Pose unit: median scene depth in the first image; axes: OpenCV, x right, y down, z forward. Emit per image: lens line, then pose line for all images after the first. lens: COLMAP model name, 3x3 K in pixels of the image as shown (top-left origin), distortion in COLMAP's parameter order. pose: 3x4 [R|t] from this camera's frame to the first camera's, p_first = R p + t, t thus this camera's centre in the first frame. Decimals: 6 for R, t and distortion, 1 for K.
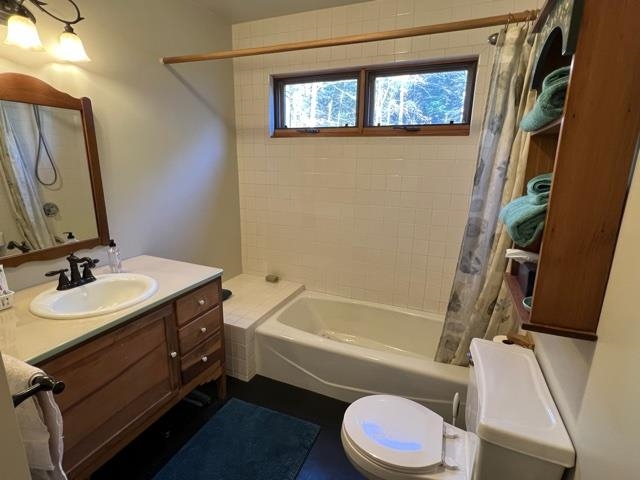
lens RADIAL K [[329.5, 0, 319.9], [0, 329.5, 240.3], [0, 0, 1]] dist [0.005086, -0.003742]
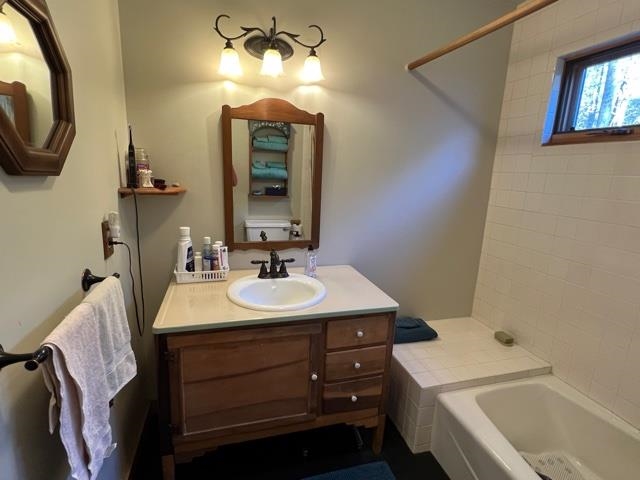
lens RADIAL K [[329.5, 0, 319.4], [0, 329.5, 240.7], [0, 0, 1]] dist [0.005086, -0.003742]
pose [[0.637450, 0.174565, -0.750456, 0.179515], [-0.214507, 0.975697, 0.044753, -0.066126], [0.740030, 0.132450, 0.659404, 0.322527]]
